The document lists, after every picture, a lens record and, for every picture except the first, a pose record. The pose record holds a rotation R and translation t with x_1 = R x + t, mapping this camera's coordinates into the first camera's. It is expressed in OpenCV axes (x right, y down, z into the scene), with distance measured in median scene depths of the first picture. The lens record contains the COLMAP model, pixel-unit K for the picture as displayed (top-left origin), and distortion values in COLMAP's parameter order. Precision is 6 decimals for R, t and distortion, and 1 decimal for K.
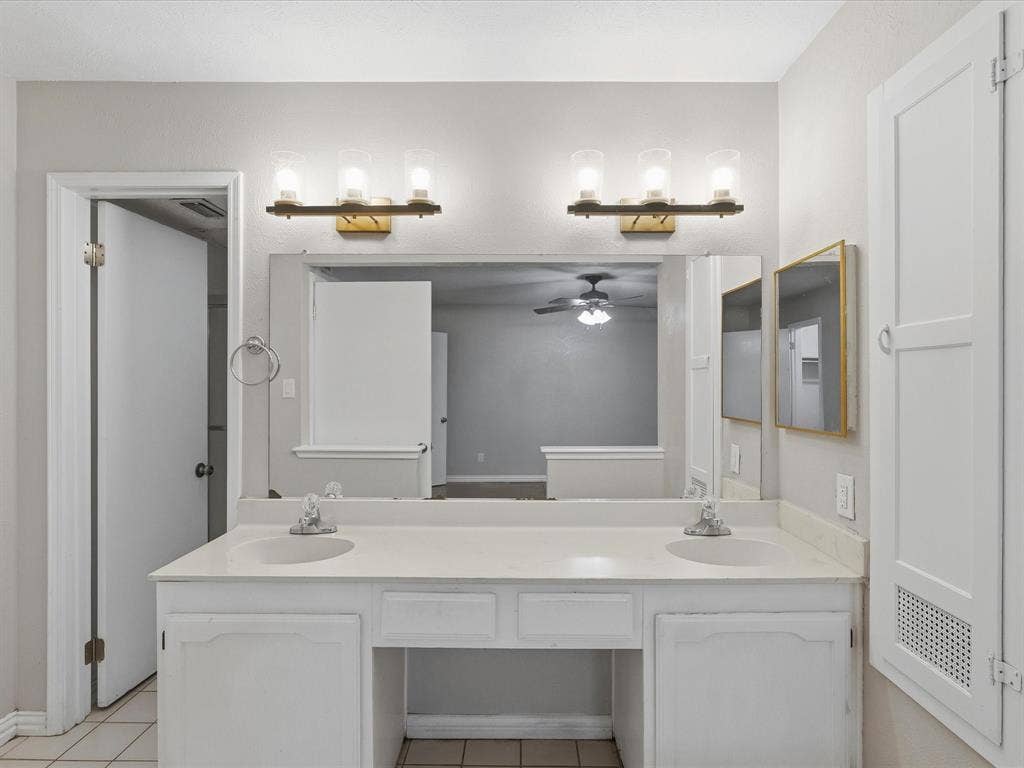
lens RADIAL K [[525.4, 0, 511.5], [0, 525.4, 382.6], [0, 0, 1]] dist [-0.004324, 0.000966]
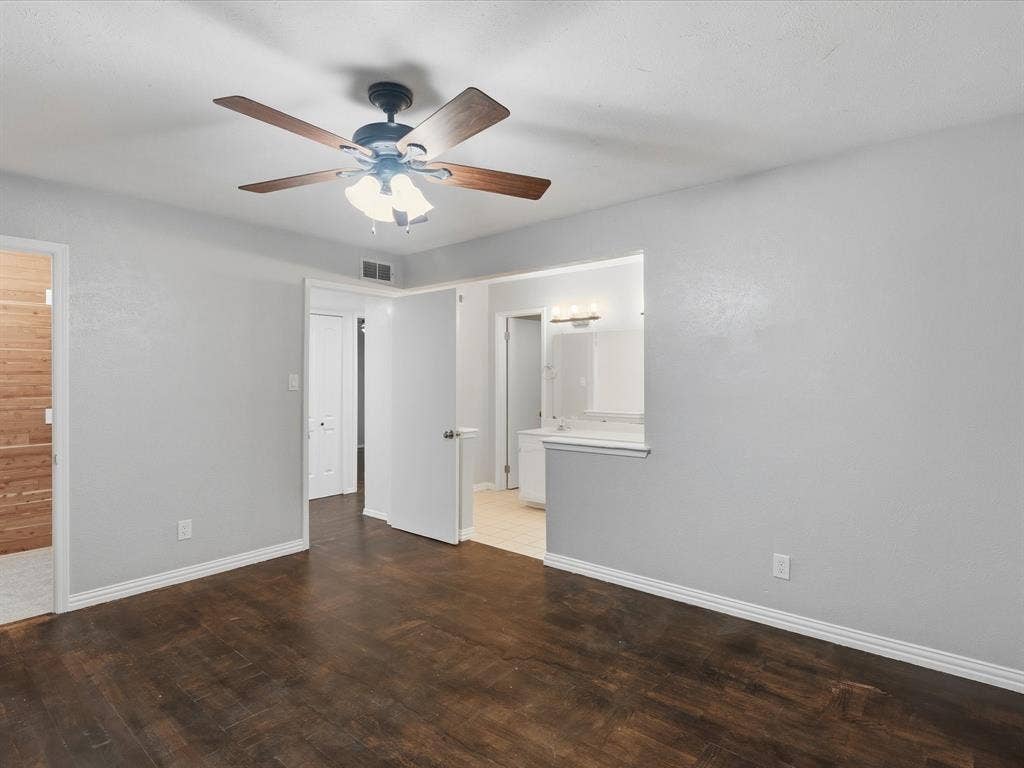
lens RADIAL K [[525.4, 0, 513.7], [0, 525.4, 378.1], [0, 0, 1]] dist [-0.004324, 0.000966]
pose [[0.775481, -0.001121, -0.631370, 1.216583], [-0.000075, 0.999998, -0.001868, 0.000653], [0.631371, 0.001495, 0.775479, -1.406988]]
